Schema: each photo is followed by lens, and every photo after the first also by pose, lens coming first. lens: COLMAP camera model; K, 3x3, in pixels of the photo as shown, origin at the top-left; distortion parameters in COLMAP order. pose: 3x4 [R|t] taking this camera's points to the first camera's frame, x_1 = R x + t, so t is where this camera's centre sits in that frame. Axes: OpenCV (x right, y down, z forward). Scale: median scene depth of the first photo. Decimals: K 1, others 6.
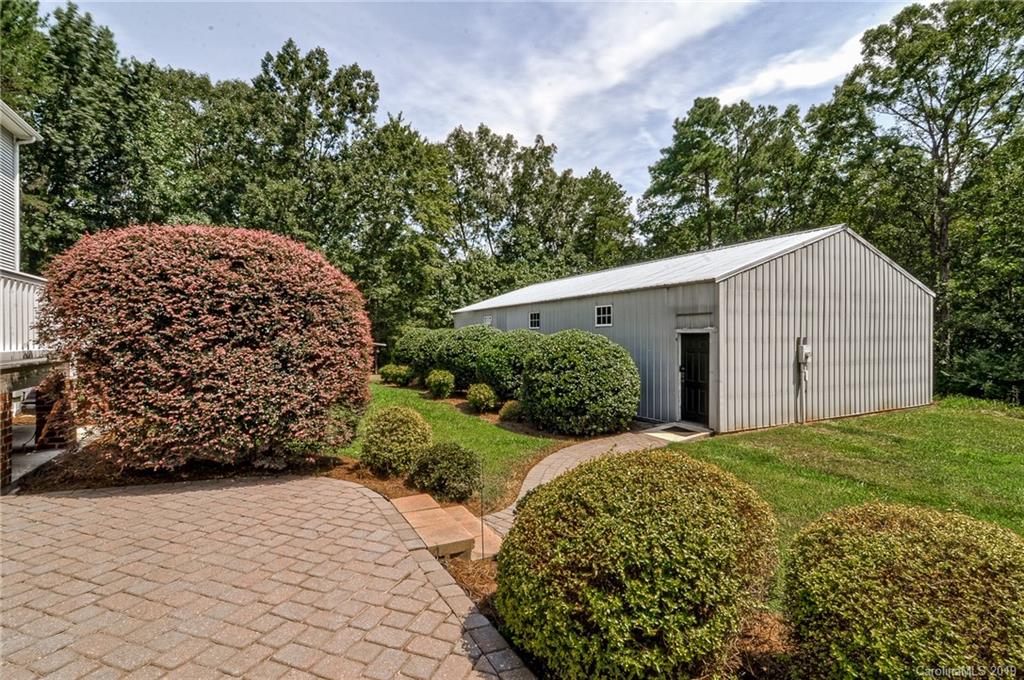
lens RADIAL K [[492.7, 0, 509.6], [0, 492.7, 337.7], [0, 0, 1]] dist [0.008695, -0.004996]
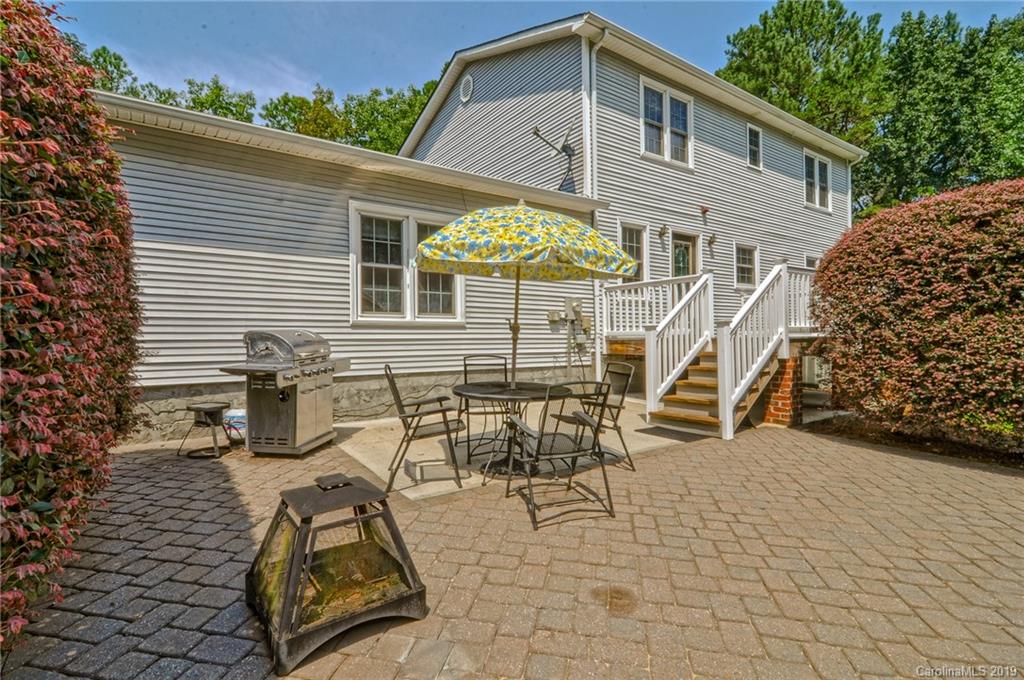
lens RADIAL K [[492.7, 0, 510.2], [0, 492.7, 337.7], [0, 0, 1]] dist [0.008695, -0.004996]
pose [[0.141953, -0.003042, -0.989869, 0.227817], [0.012013, 0.999927, -0.001350, 0.053338], [0.989800, -0.011700, 0.141980, 0.022282]]
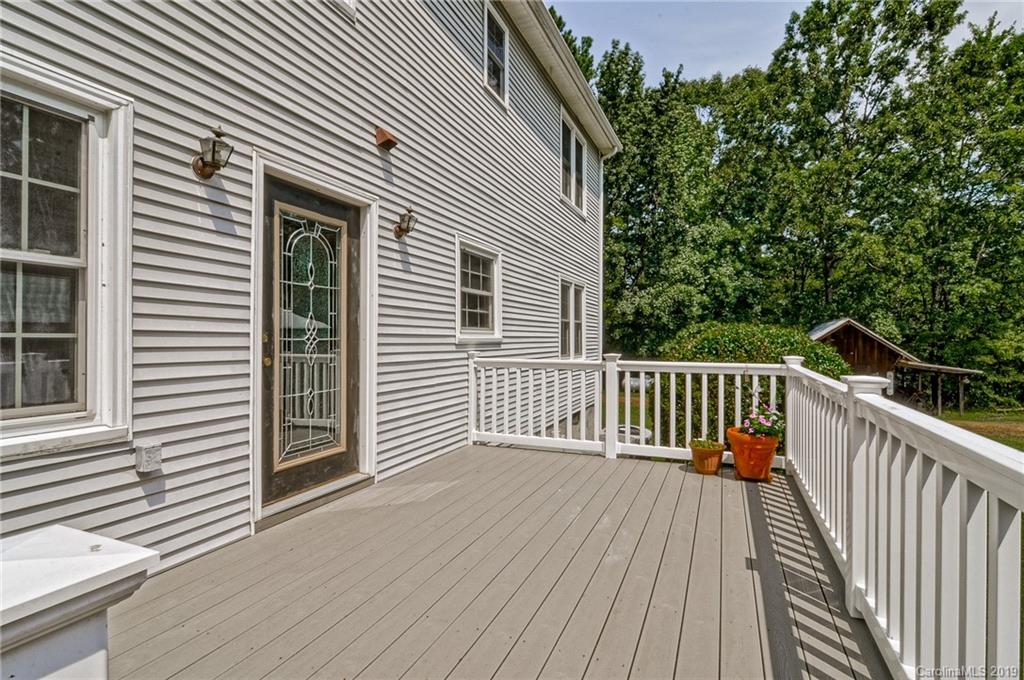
lens RADIAL K [[492.7, 0, 536.4], [0, 492.7, 335.1], [0, 0, 1]] dist [0.008695, -0.004996]
pose [[0.672324, -0.002848, -0.740251, -1.249427], [-0.002628, 0.999977, -0.006234, -0.217328], [0.740252, 0.006137, 0.672301, 0.960130]]
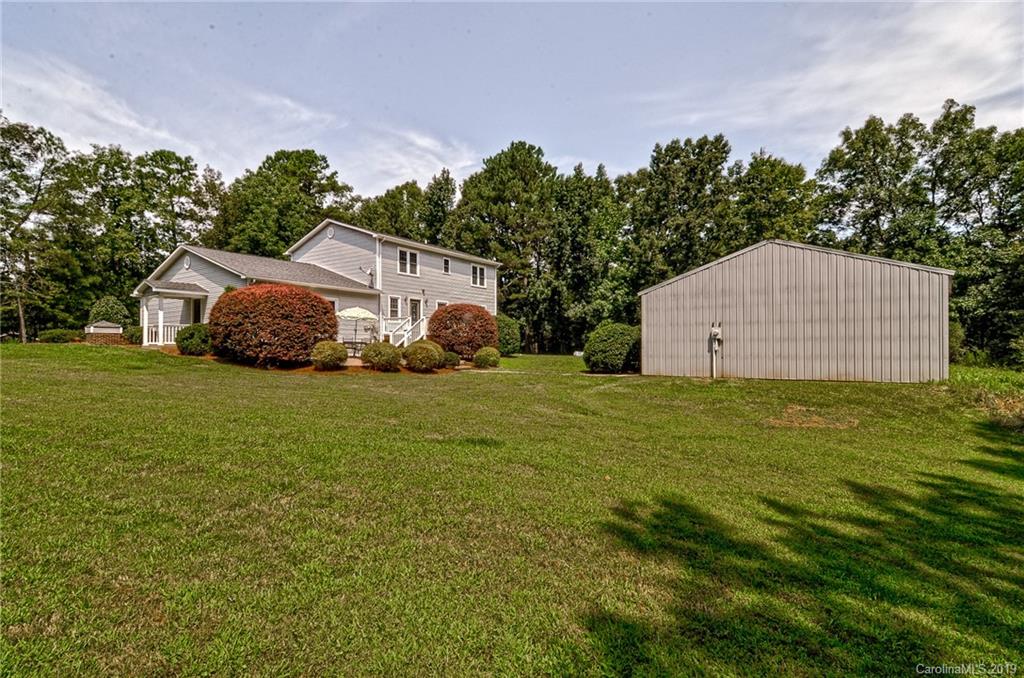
lens RADIAL K [[492.7, 0, 518.1], [0, 492.7, 344.5], [0, 0, 1]] dist [0.008695, -0.004996]
pose [[0.492848, -0.002752, -0.870111, 4.675609], [-0.001468, 0.999991, -0.003995, 0.204156], [0.870114, 0.003246, 0.492839, -0.921914]]
